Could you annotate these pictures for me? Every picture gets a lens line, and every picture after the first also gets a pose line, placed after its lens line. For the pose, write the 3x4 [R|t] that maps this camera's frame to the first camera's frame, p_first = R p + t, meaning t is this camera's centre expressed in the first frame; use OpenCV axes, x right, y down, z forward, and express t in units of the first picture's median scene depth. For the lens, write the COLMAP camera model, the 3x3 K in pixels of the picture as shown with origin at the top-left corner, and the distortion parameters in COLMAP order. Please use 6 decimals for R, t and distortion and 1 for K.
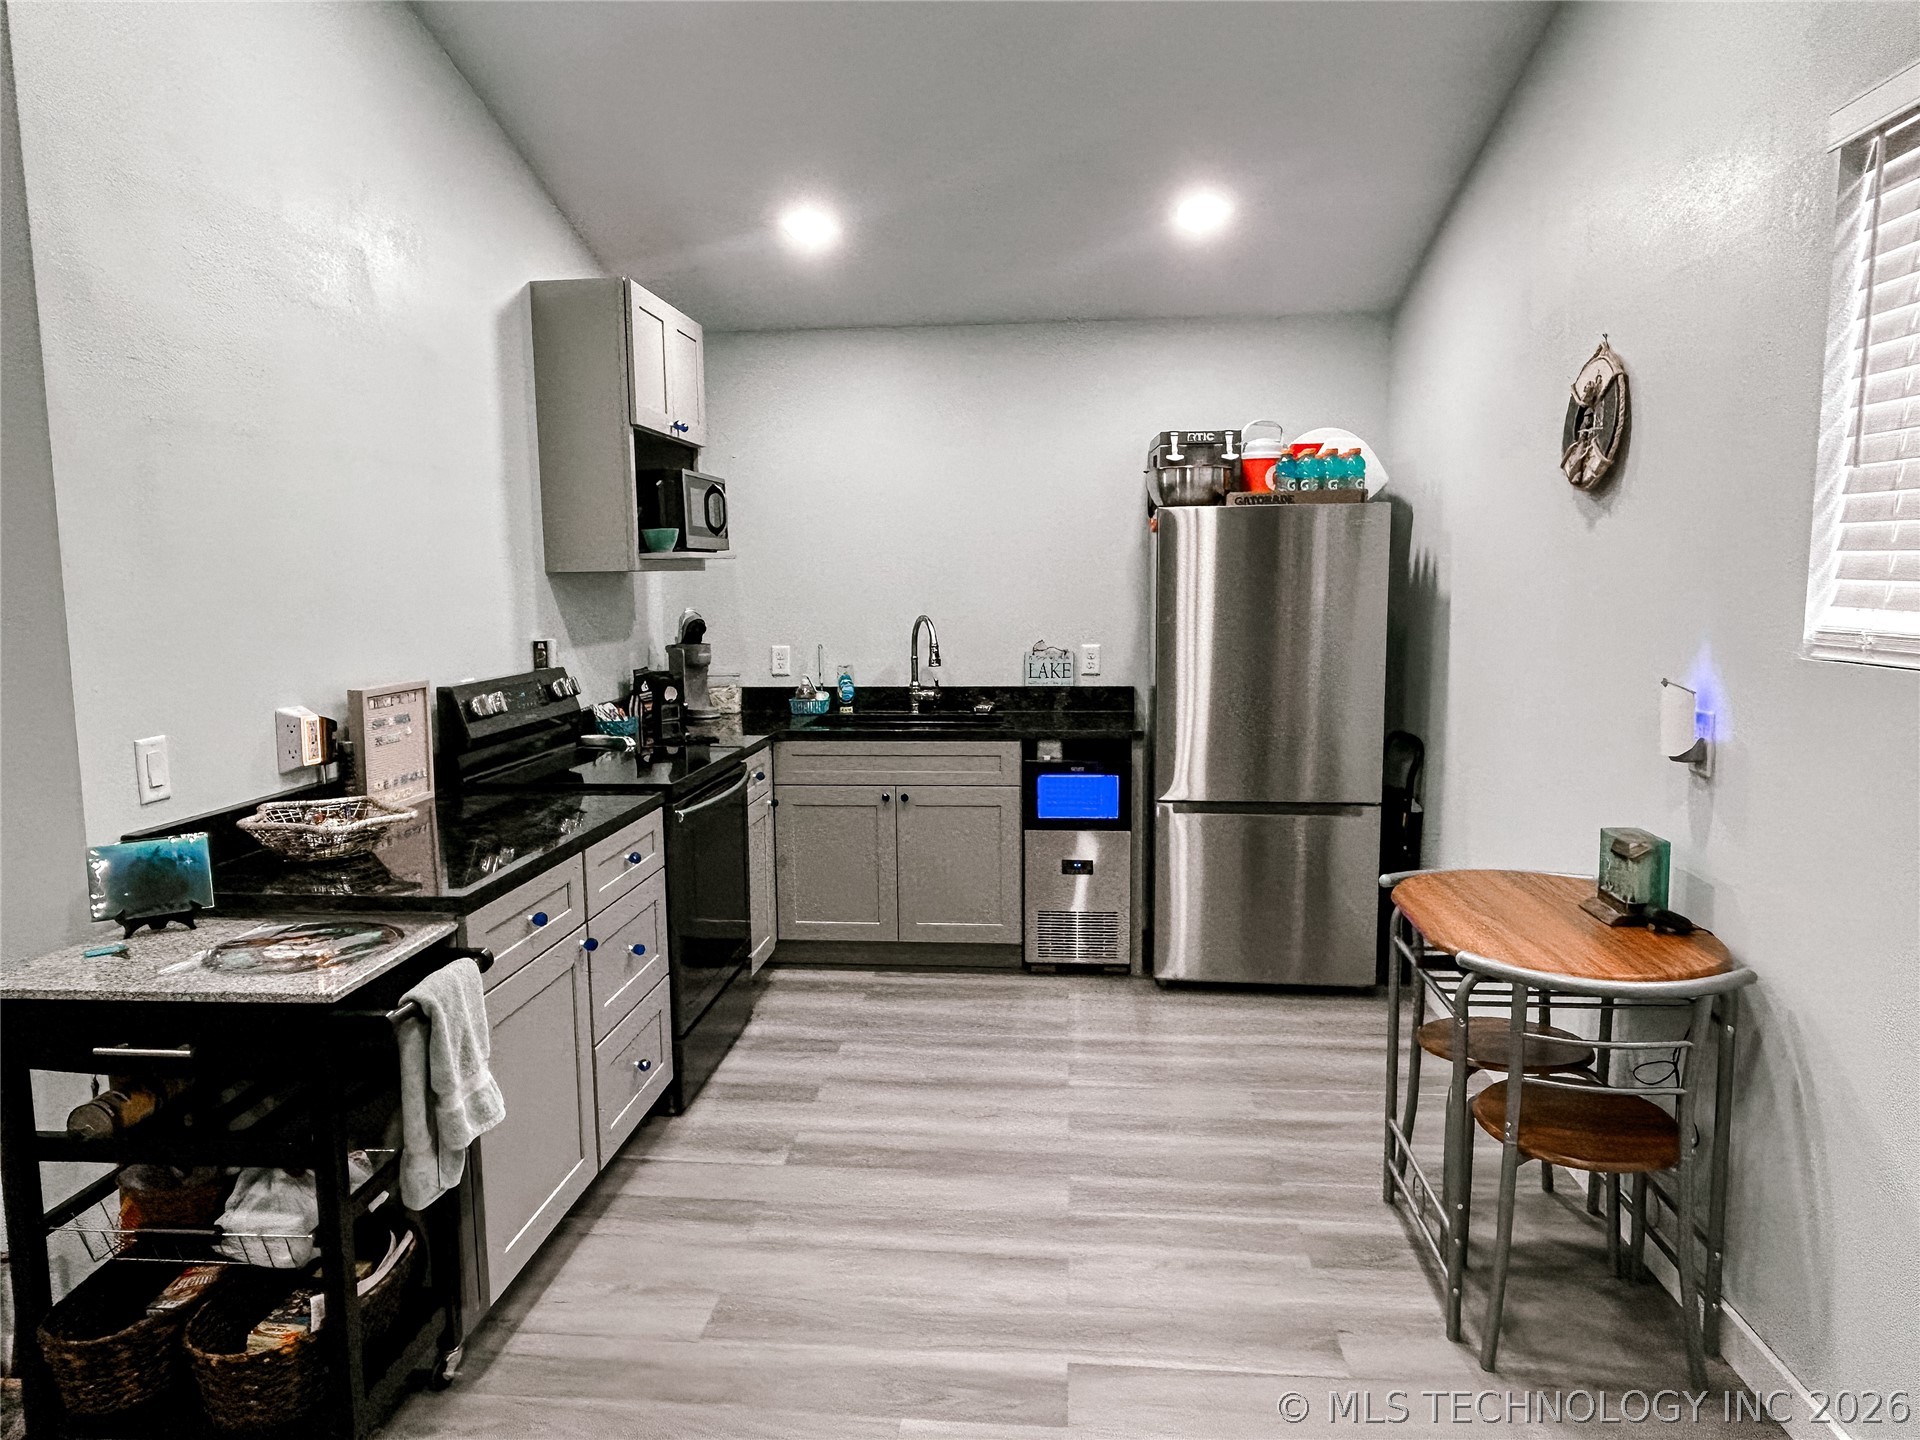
lens RADIAL K [[1222.4, 0, 940.0], [0, 1222.4, 717.5], [0, 0, 1]] dist [0.006965, -0.003451]
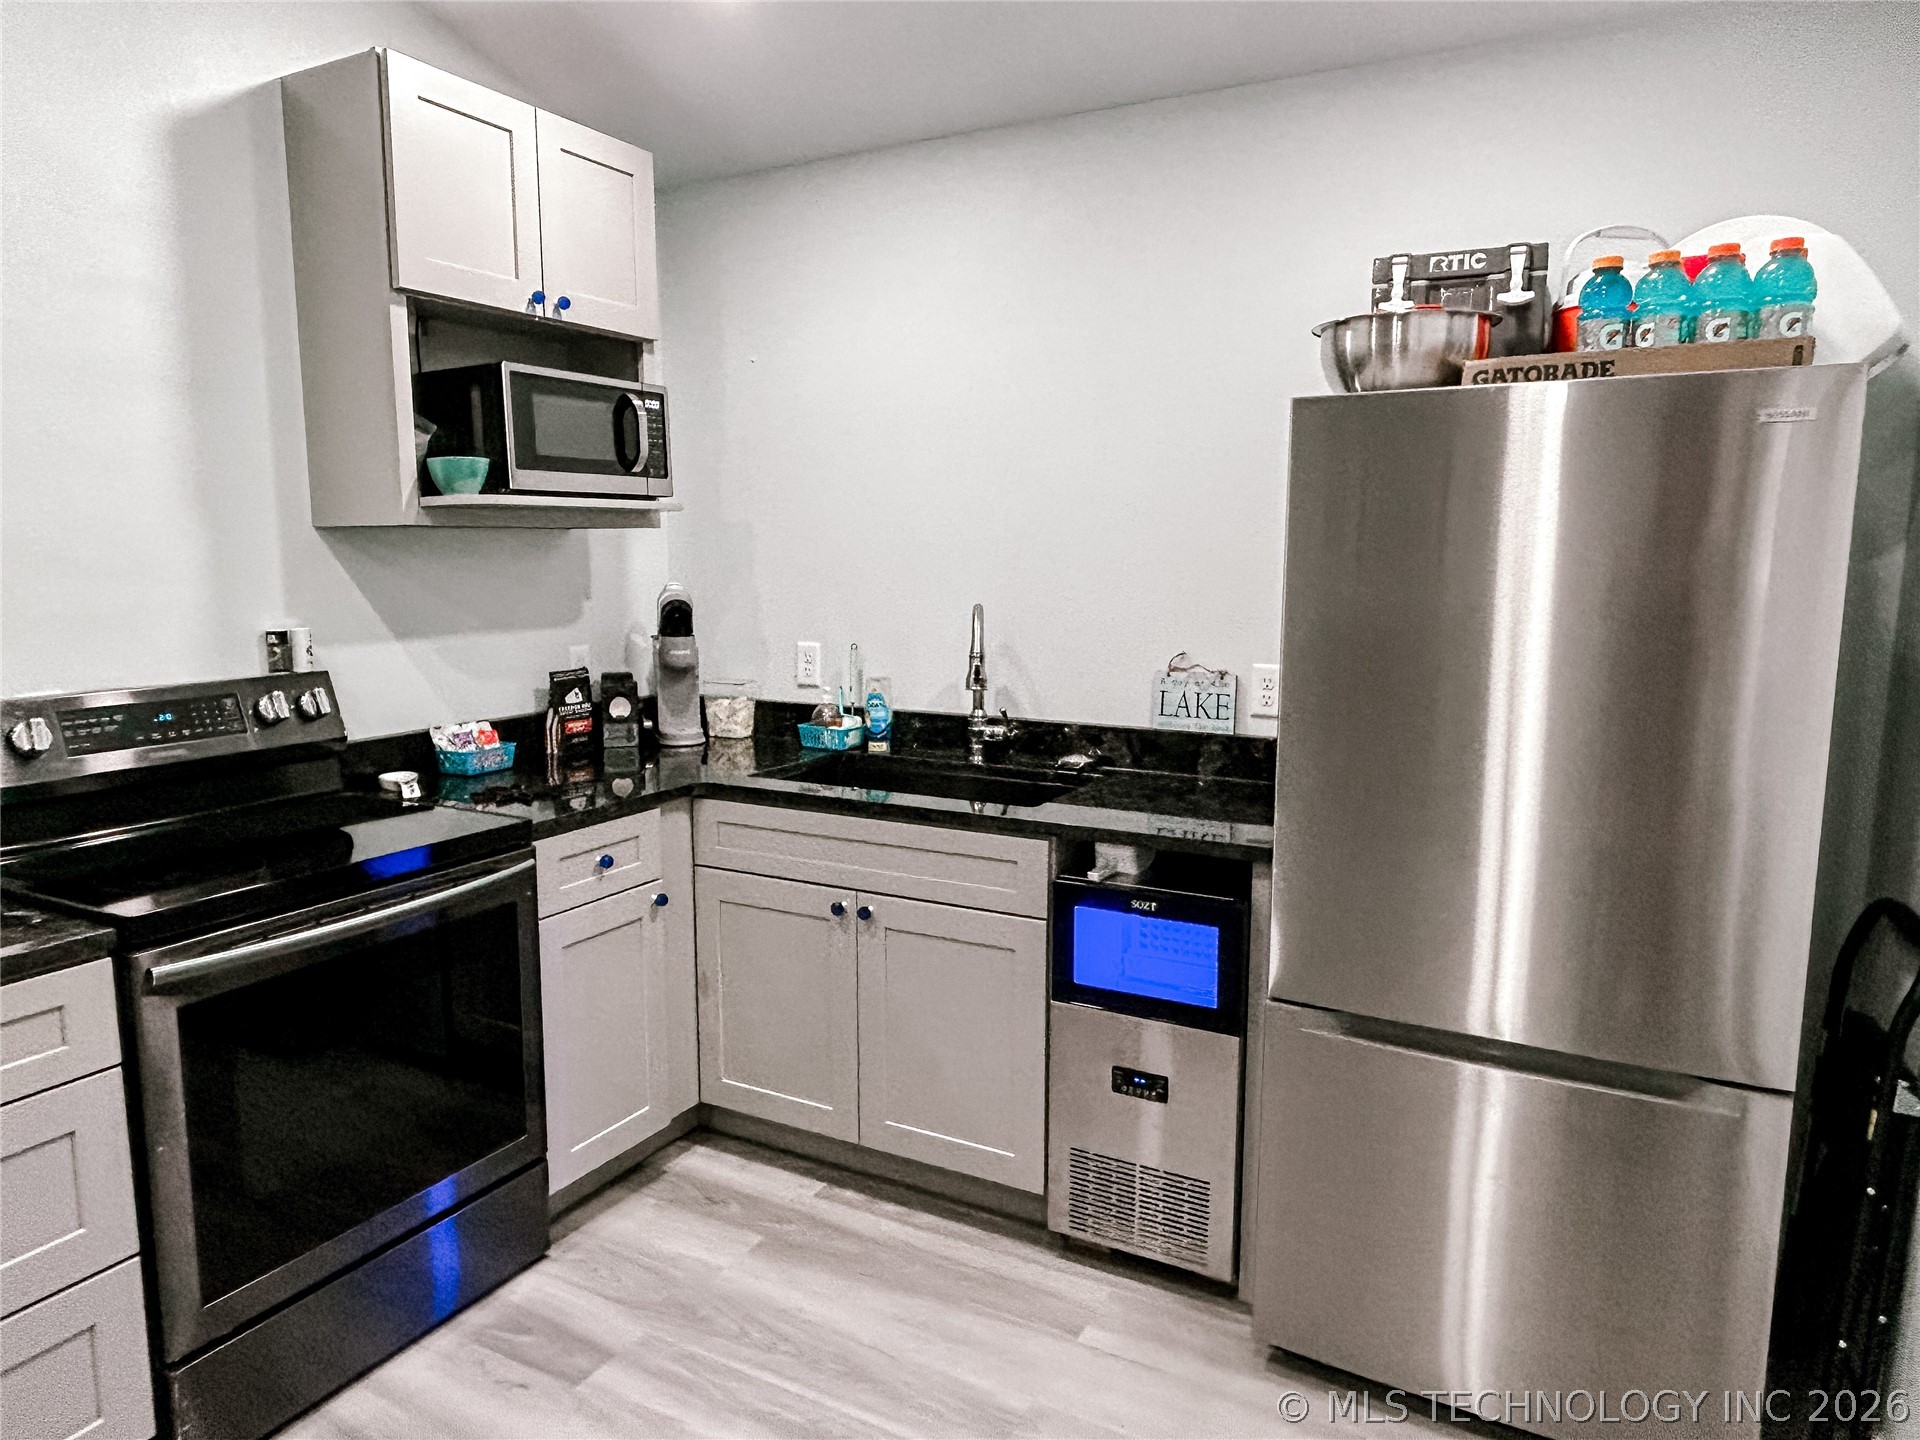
lens RADIAL K [[1192.7, 0, 968.5], [0, 1192.7, 711.9], [0, 0, 1]] dist [-0.008481, -0.003394]
pose [[0.923132, 0.064095, -0.379103, 0.226283], [-0.055300, 0.997889, 0.034055, -0.053385], [0.380486, -0.010473, 0.924727, 0.479490]]
